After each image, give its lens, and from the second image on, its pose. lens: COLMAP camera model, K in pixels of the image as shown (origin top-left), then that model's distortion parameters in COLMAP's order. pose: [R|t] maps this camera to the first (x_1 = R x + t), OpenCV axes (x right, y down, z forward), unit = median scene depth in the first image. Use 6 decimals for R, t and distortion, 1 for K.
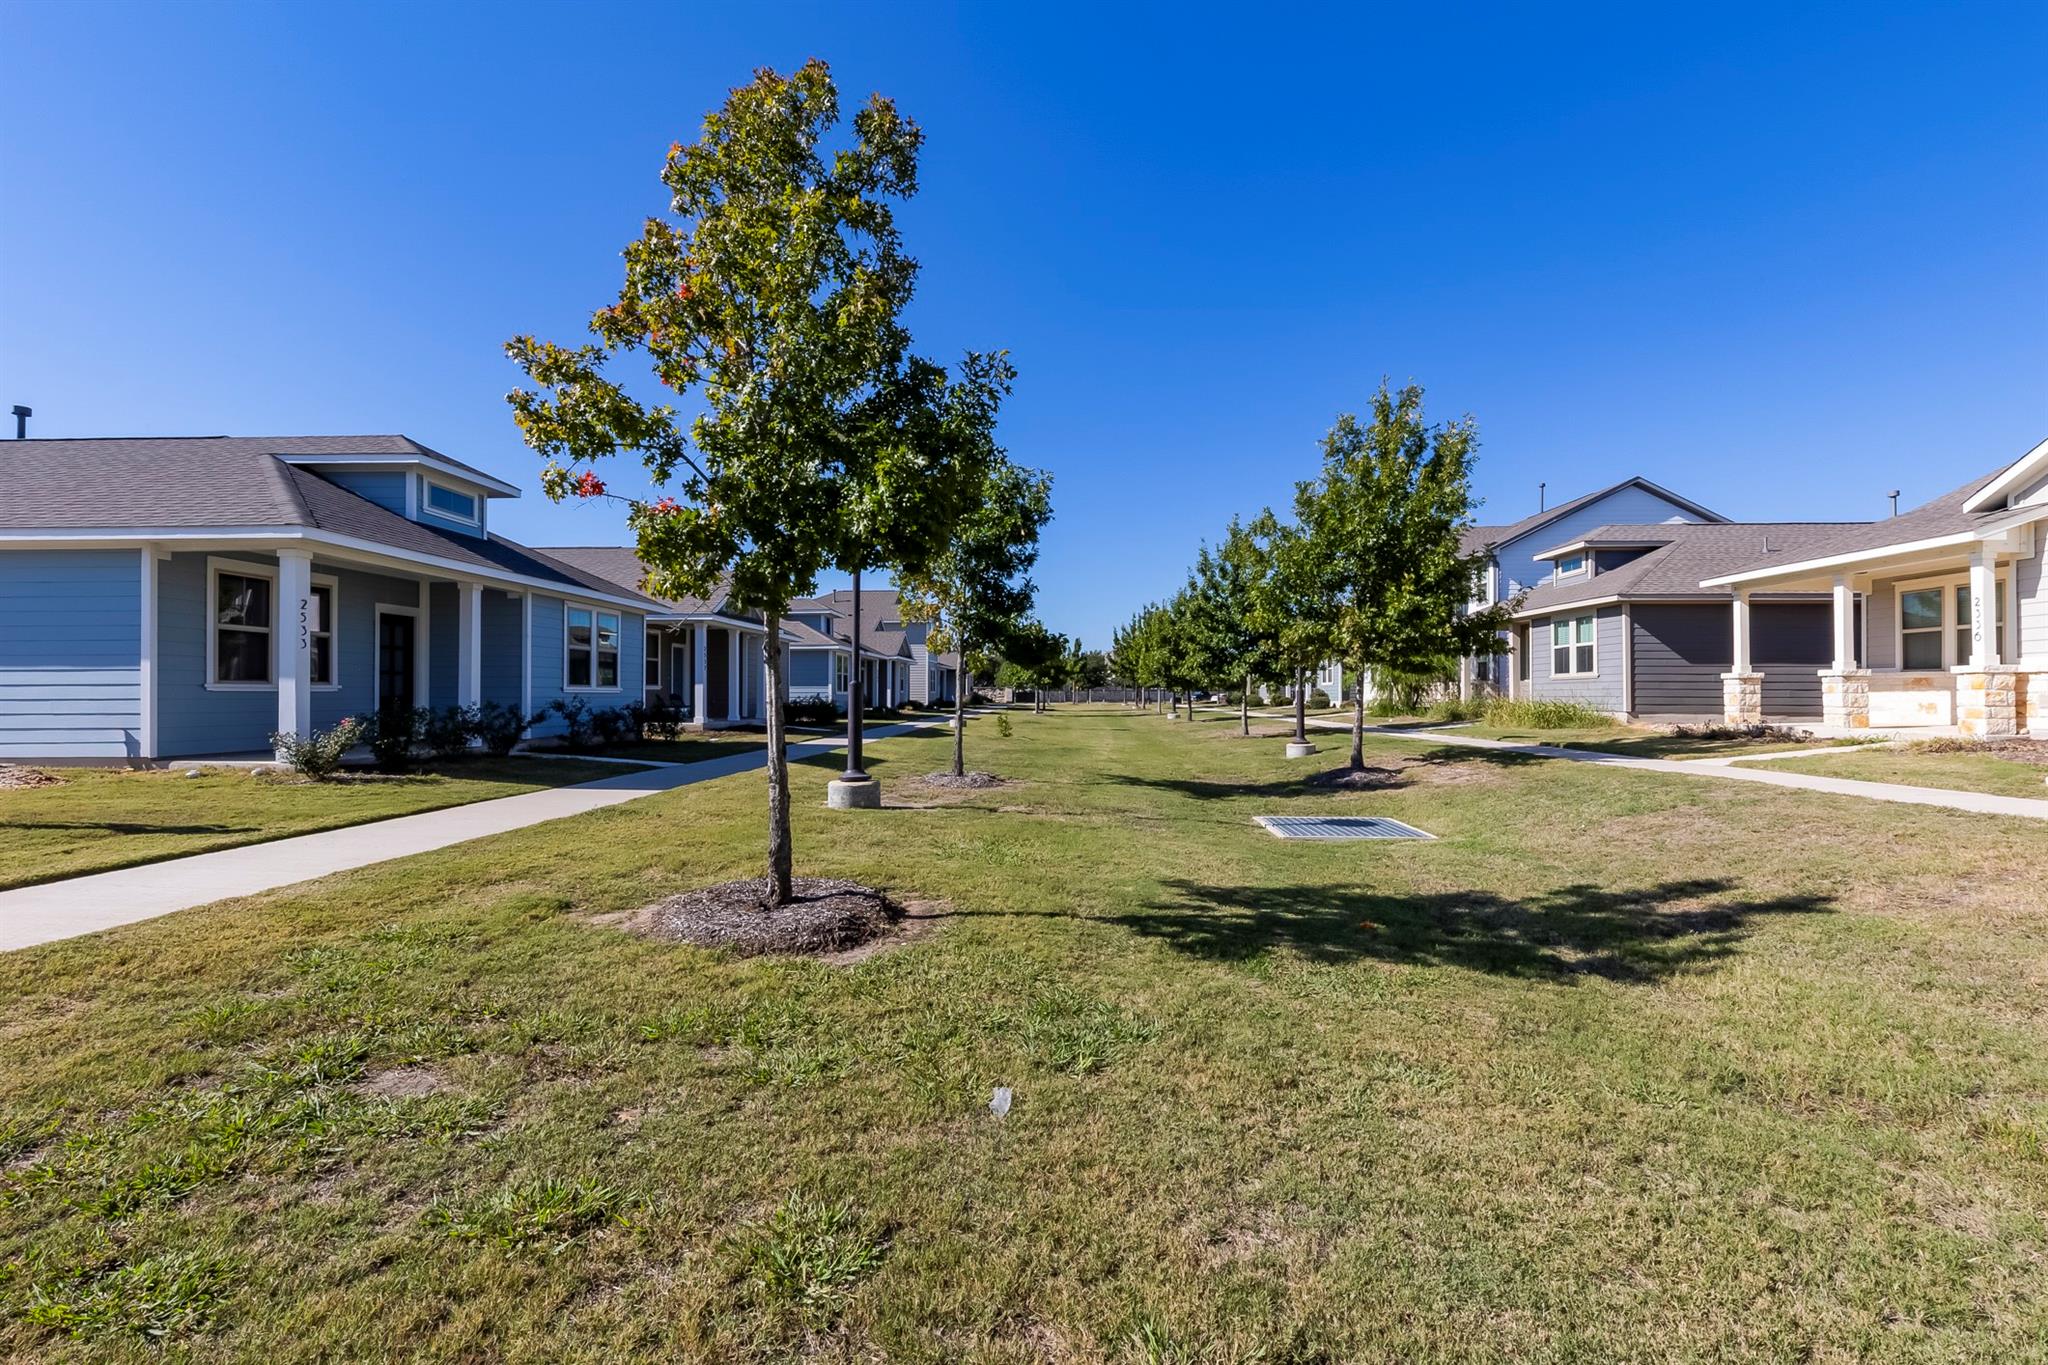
lens RADIAL K [[927.5, 0, 1026.5], [0, 927.5, 686.2], [0, 0, 1]] dist [0.001394, 0.000558]
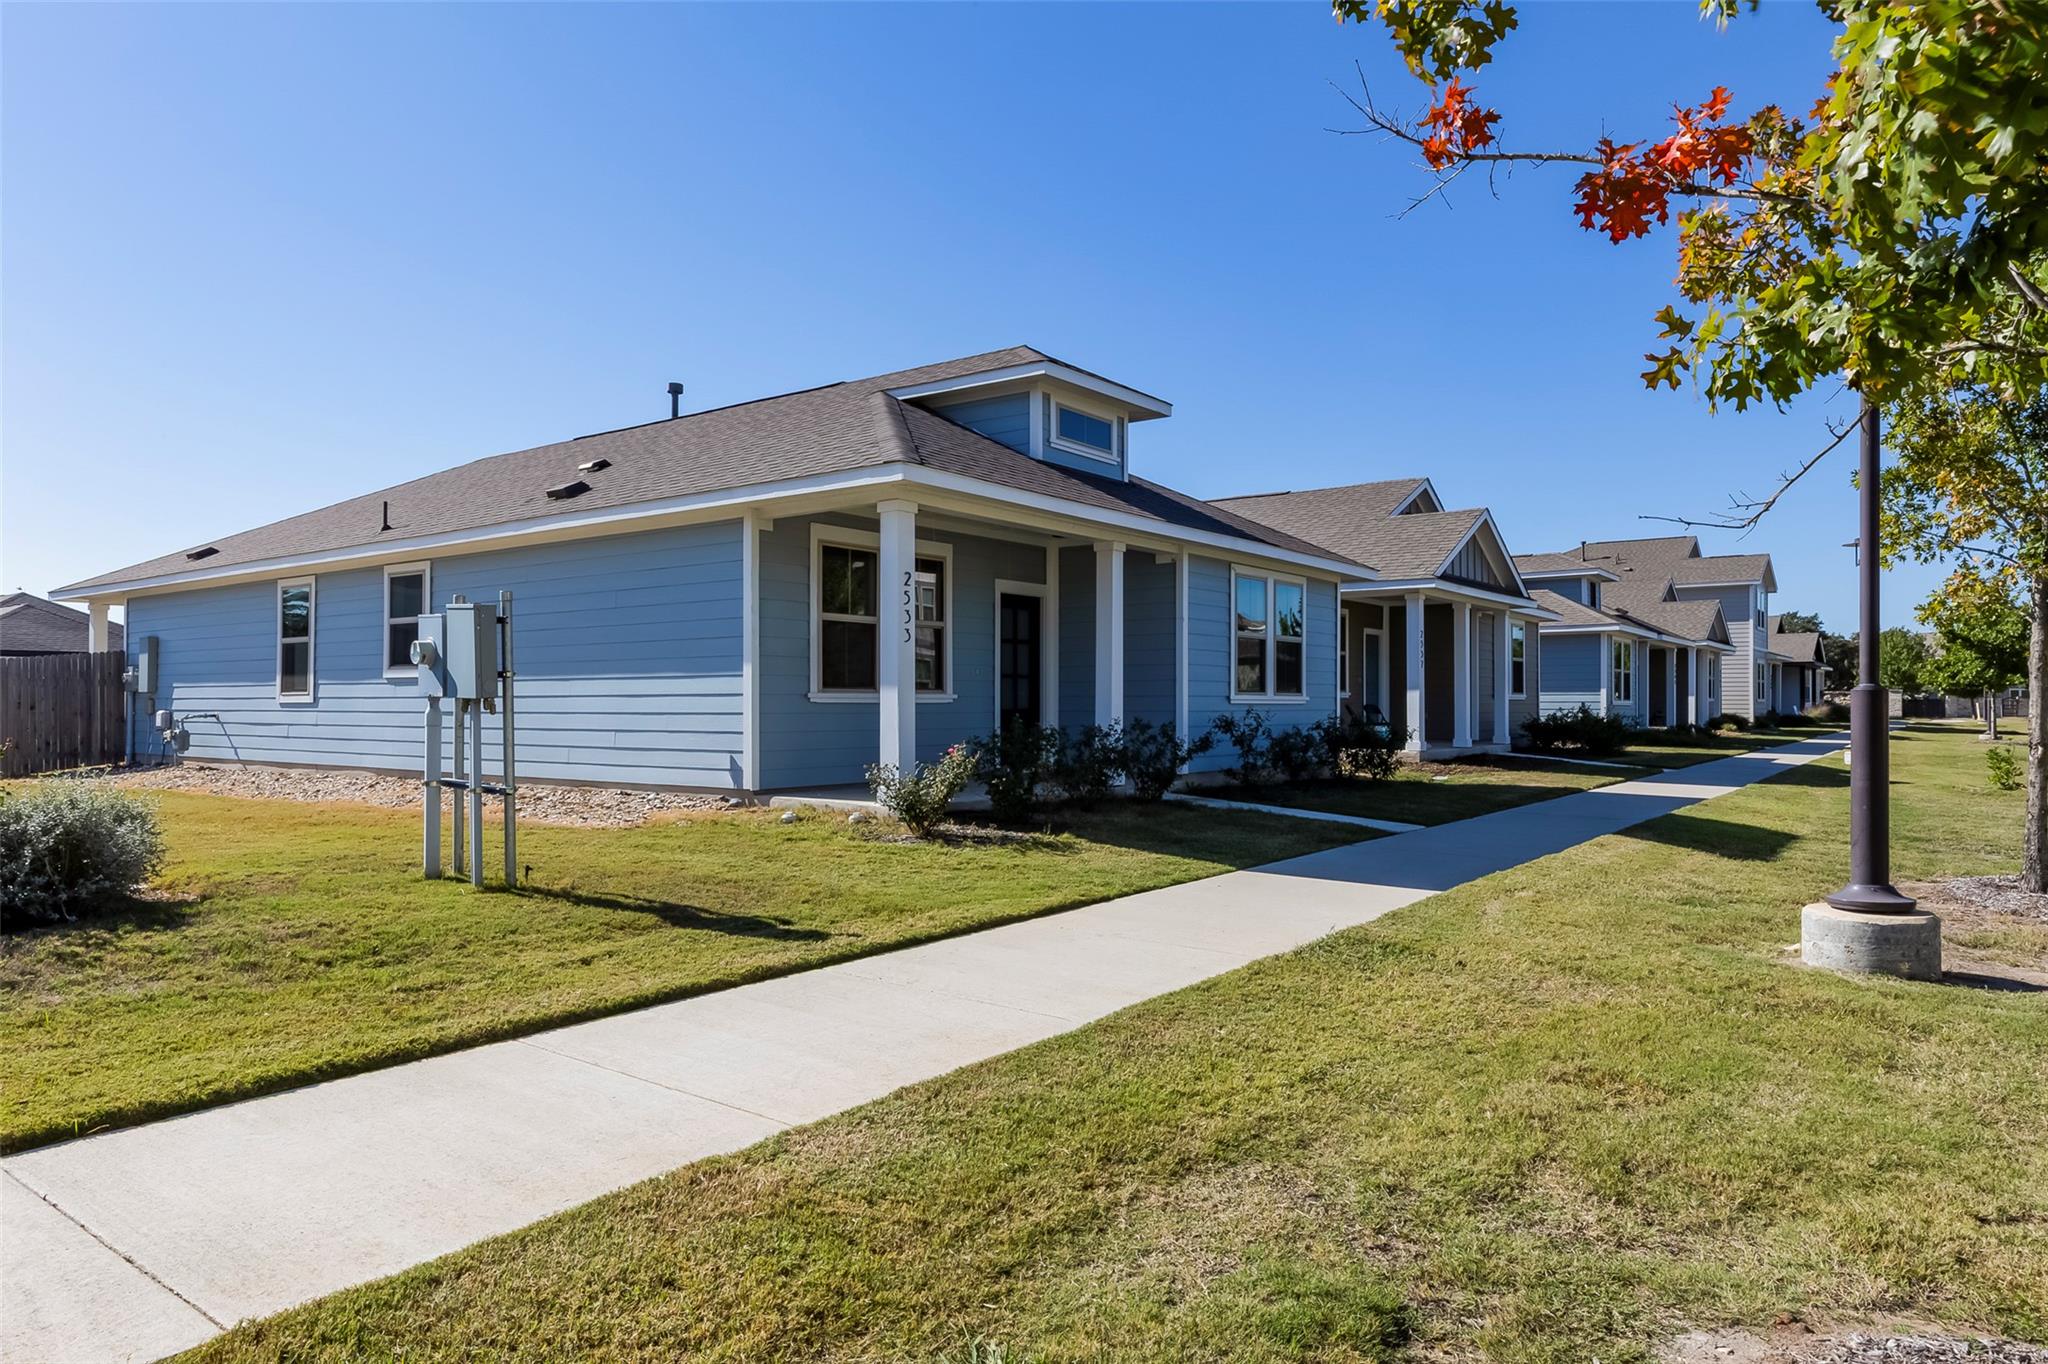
lens RADIAL K [[1247.9, 0, 1020.7], [0, 1247.9, 684.7], [0, 0, 1]] dist [-0.000547, -0.000068]
pose [[0.824939, -0.006165, -0.565188, -0.150679], [0.003610, 0.999978, -0.005639, -0.002712], [0.565210, 0.002611, 0.824943, 0.231171]]
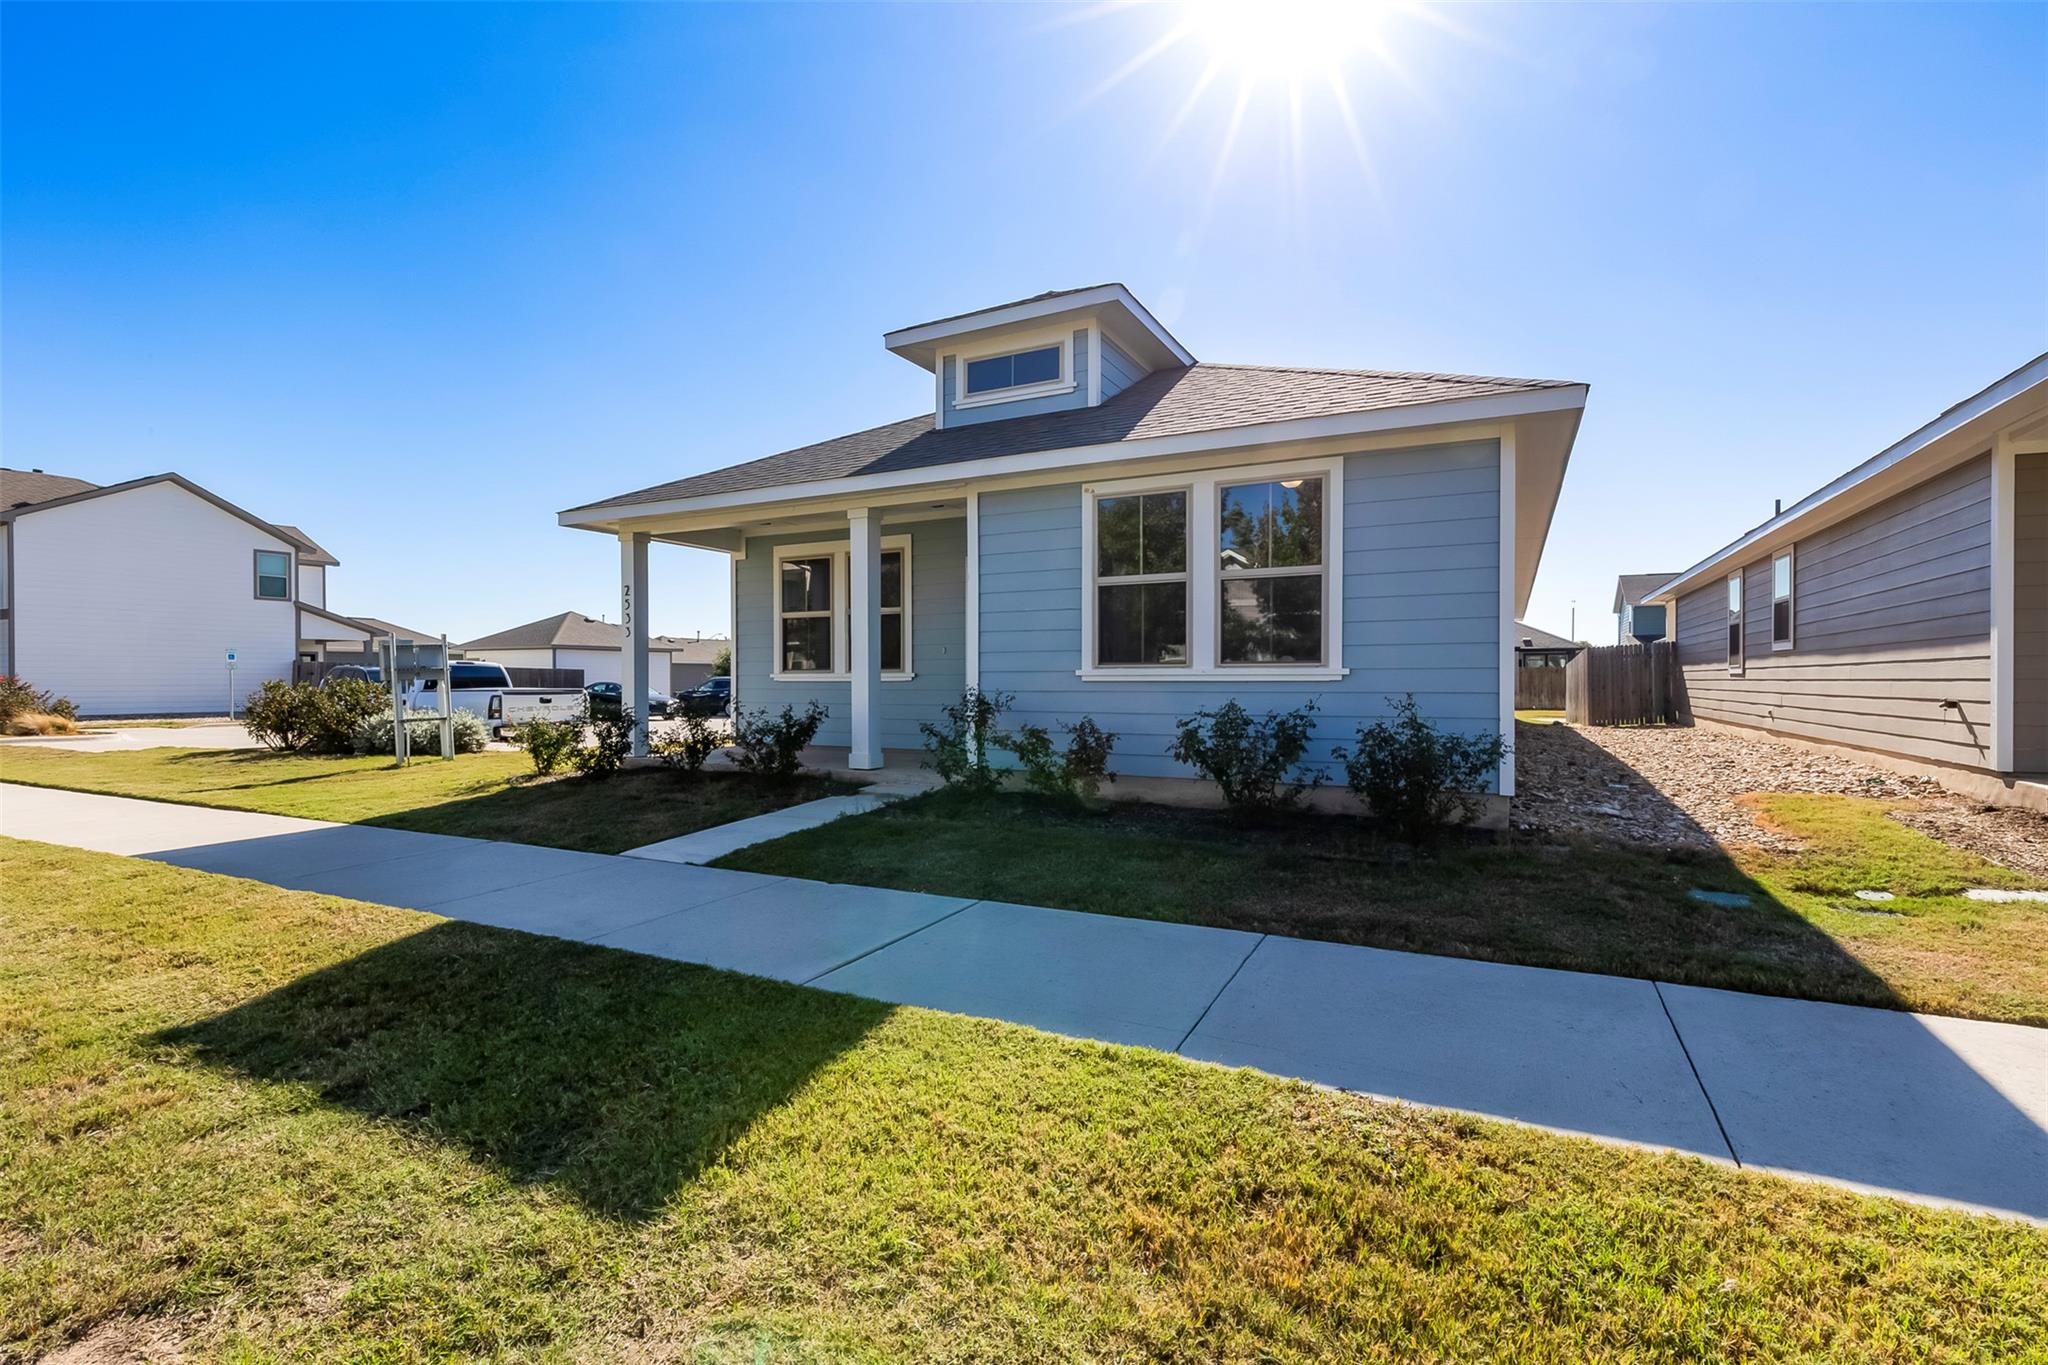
lens RADIAL K [[927.5, 0, 1026.5], [0, 927.5, 686.2], [0, 0, 1]] dist [0.001394, 0.000558]
pose [[-0.426717, 0.005867, -0.904366, -0.076403], [0.007867, 0.999965, 0.002775, 0.009216], [0.904351, -0.005931, -0.426748, 1.450811]]
